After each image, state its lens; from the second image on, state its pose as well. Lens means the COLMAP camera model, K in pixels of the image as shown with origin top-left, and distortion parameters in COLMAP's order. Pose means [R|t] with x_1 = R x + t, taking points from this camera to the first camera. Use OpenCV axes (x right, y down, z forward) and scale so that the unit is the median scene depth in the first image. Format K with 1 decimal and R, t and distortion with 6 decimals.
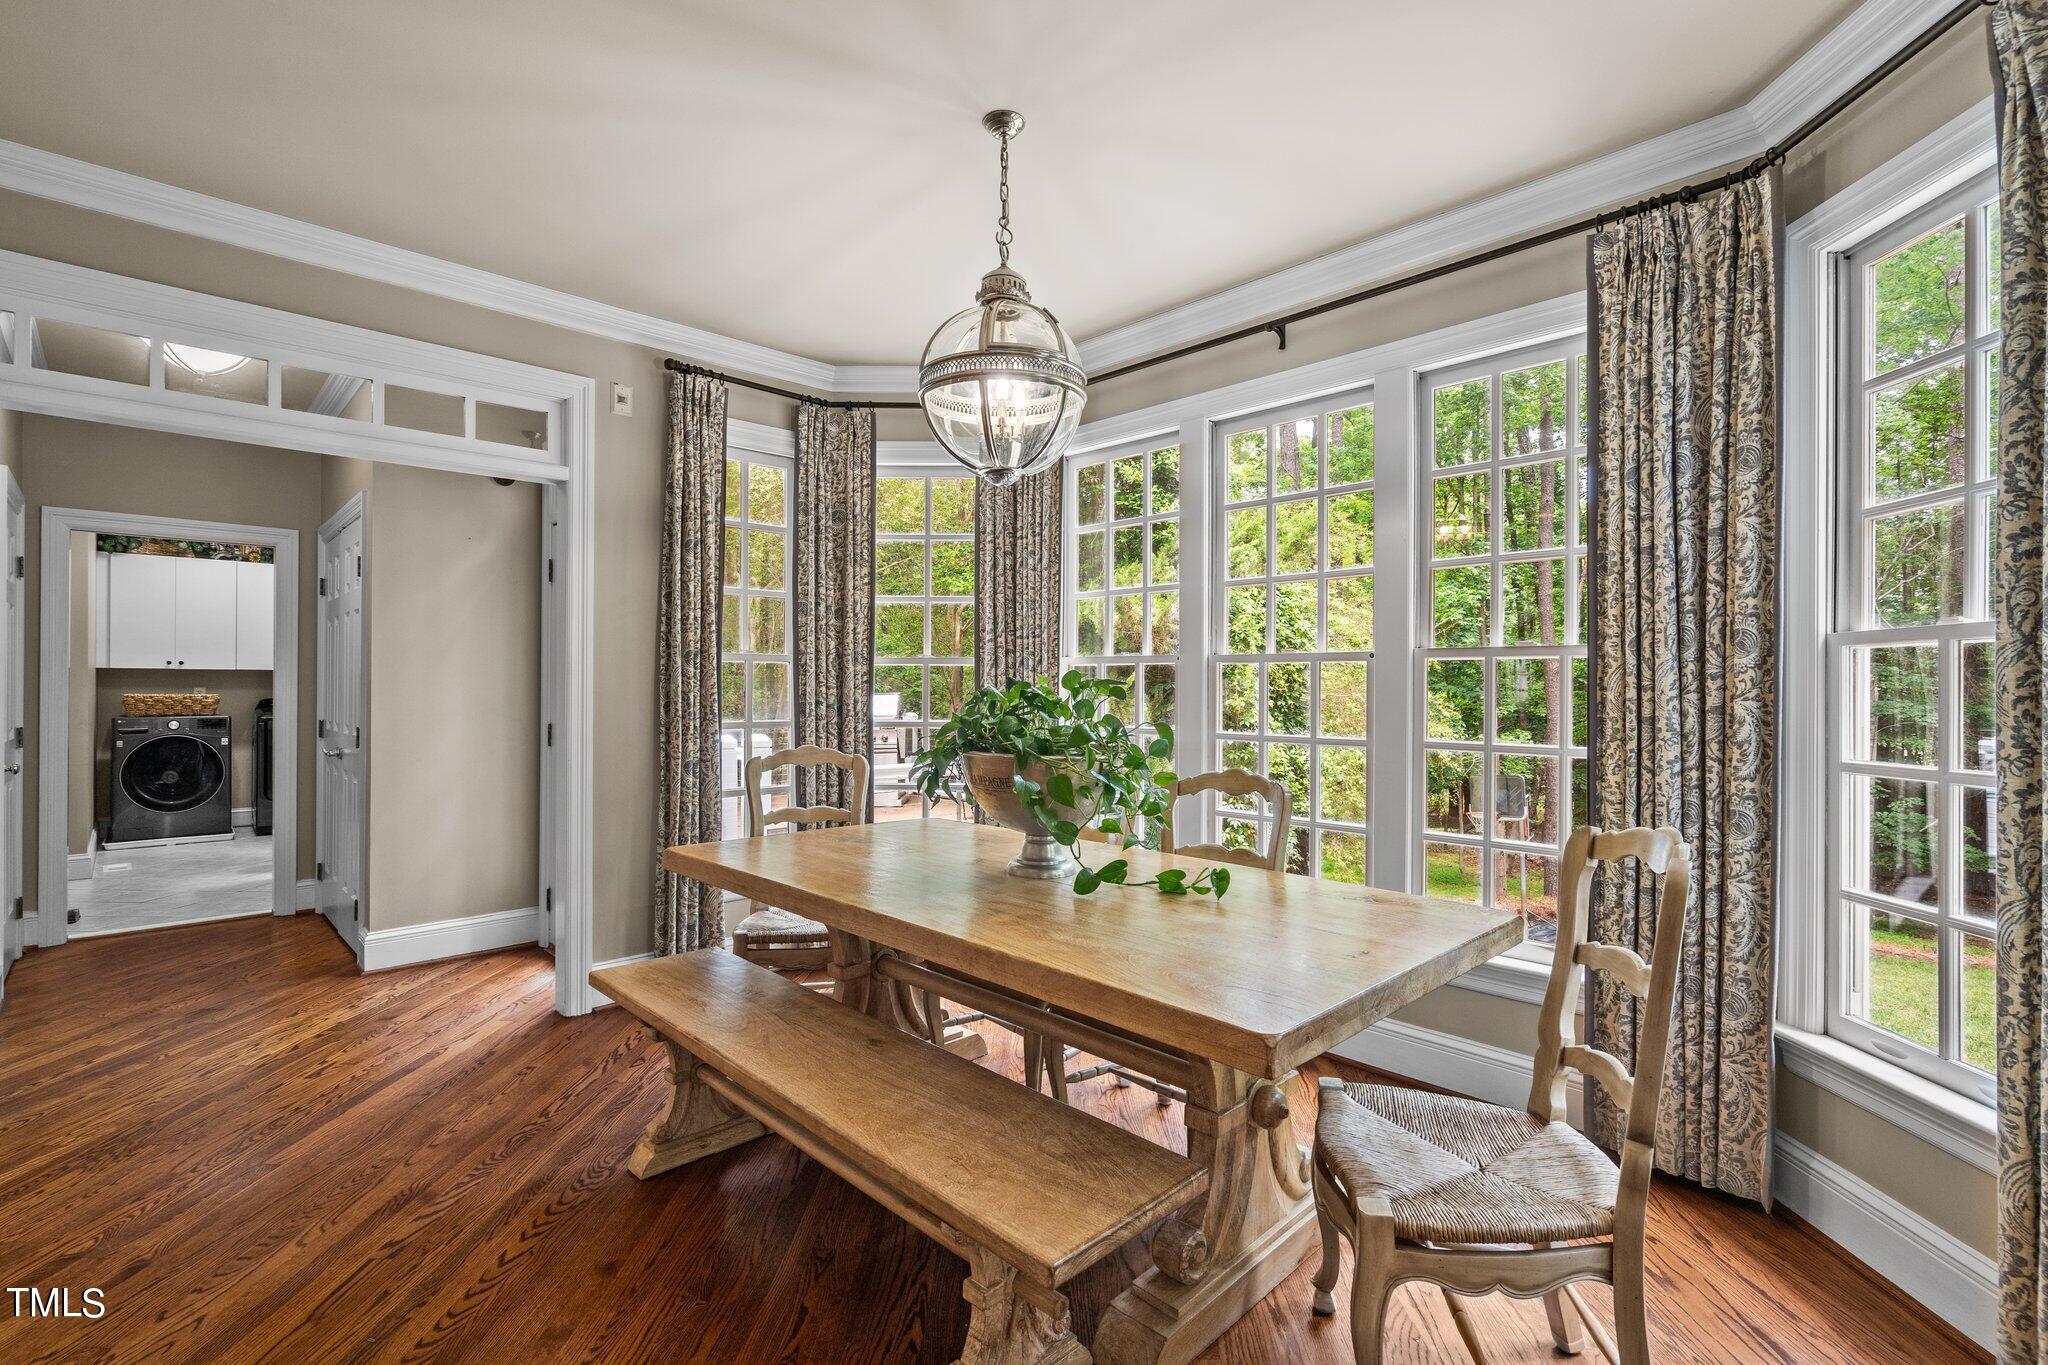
lens RADIAL K [[934.4, 0, 1038.2], [0, 934.4, 685.0], [0, 0, 1]] dist [-0.008406, 0.003089]
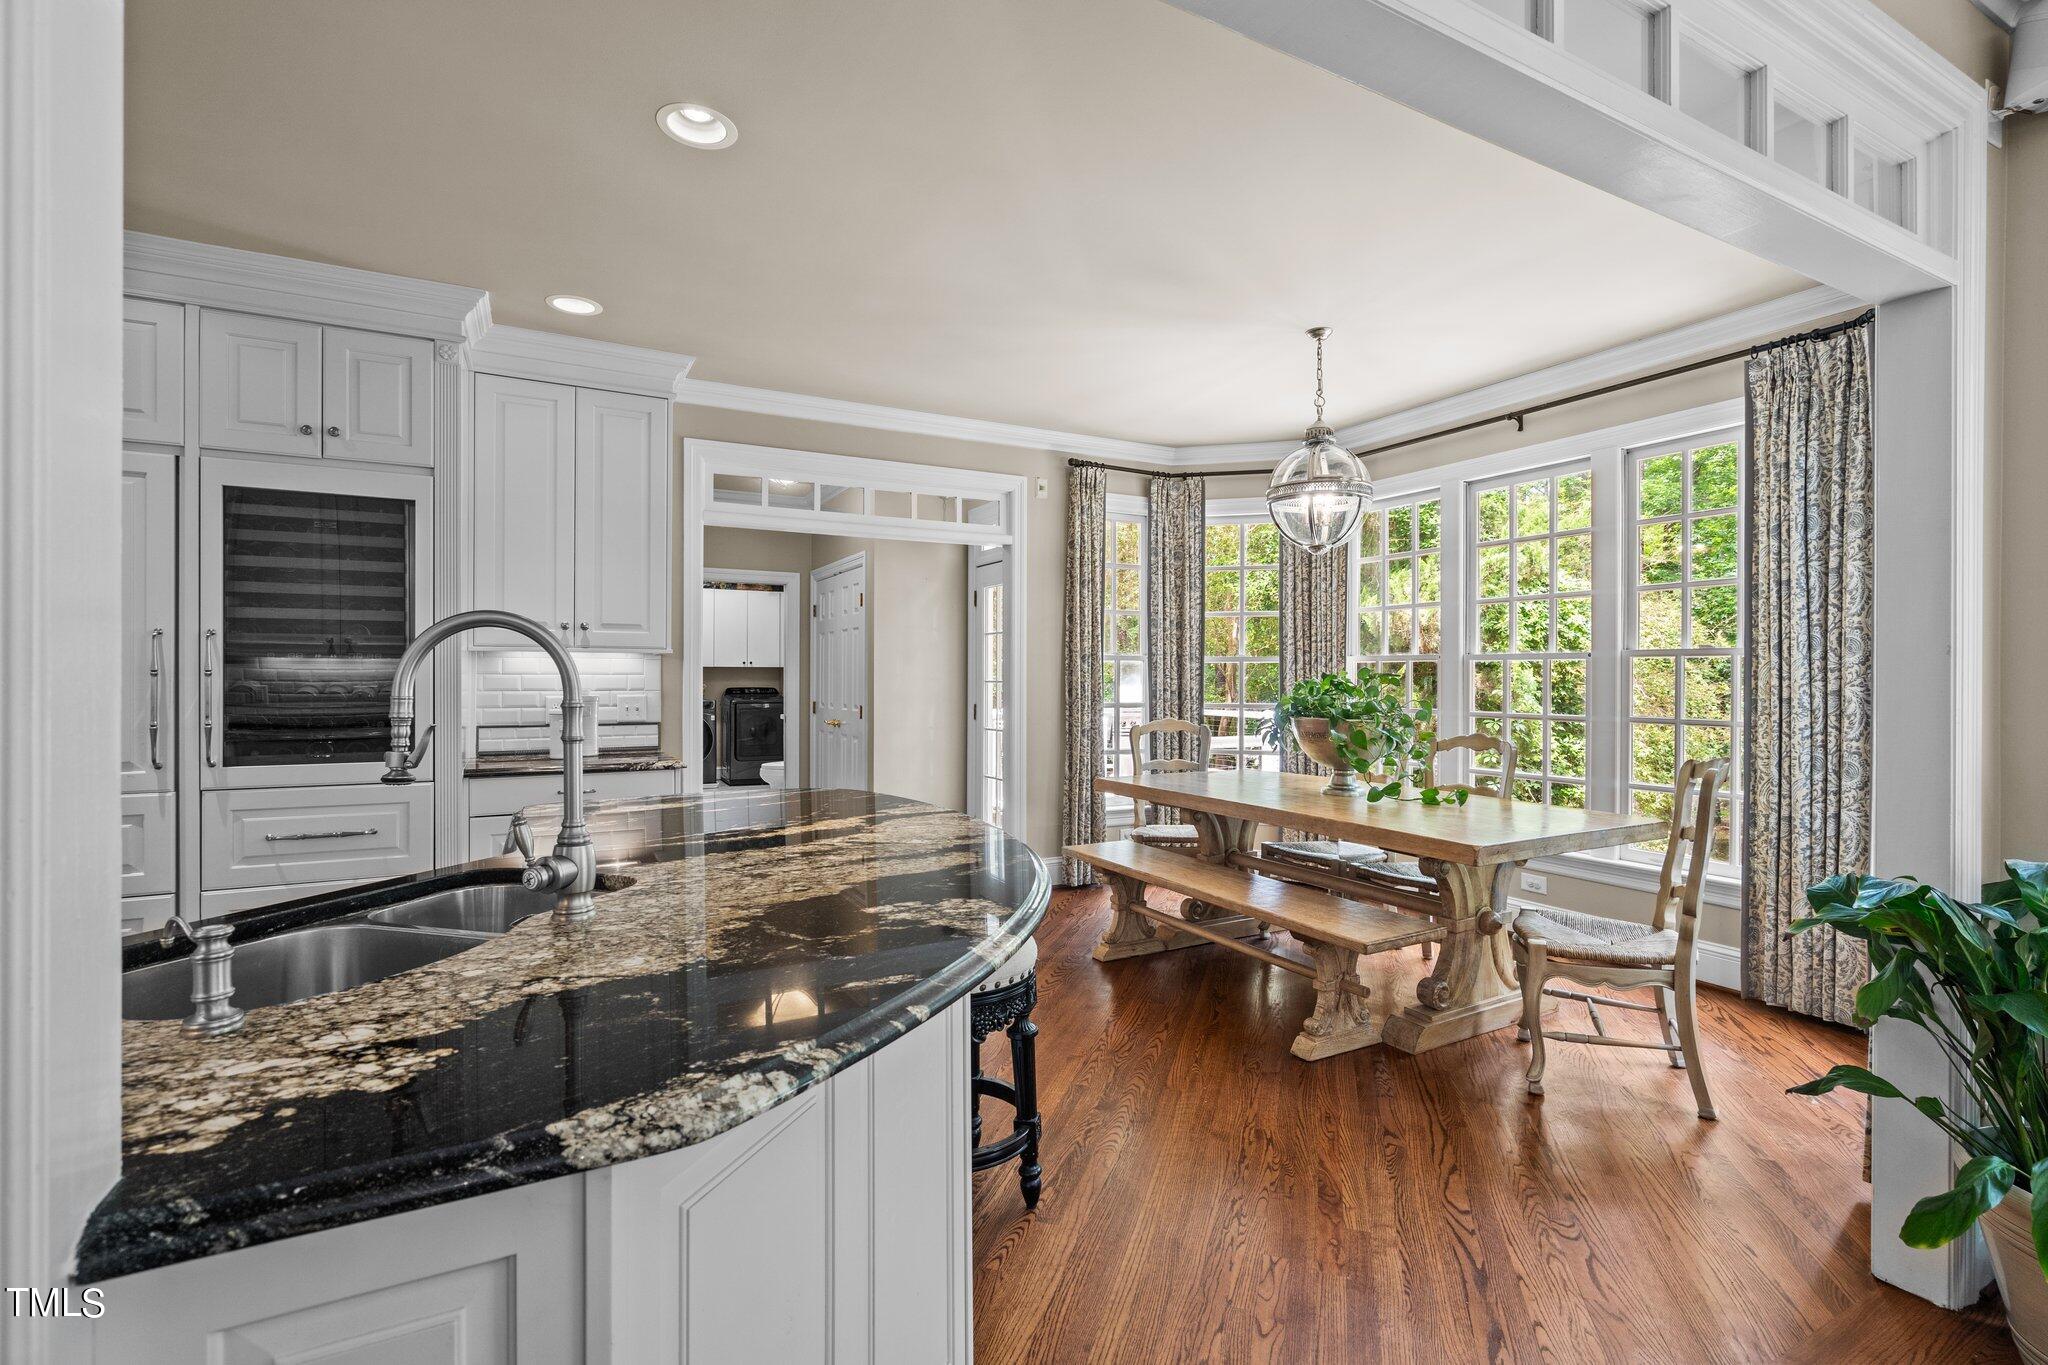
lens RADIAL K [[934.4, 0, 1031.8], [0, 934.4, 677.0], [0, 0, 1]] dist [-0.008406, 0.003089]
pose [[0.961599, -0.001366, -0.274455, -0.072517], [0.001192, 0.999999, -0.000802, 0.001306], [0.274456, 0.000444, 0.961600, -0.695714]]
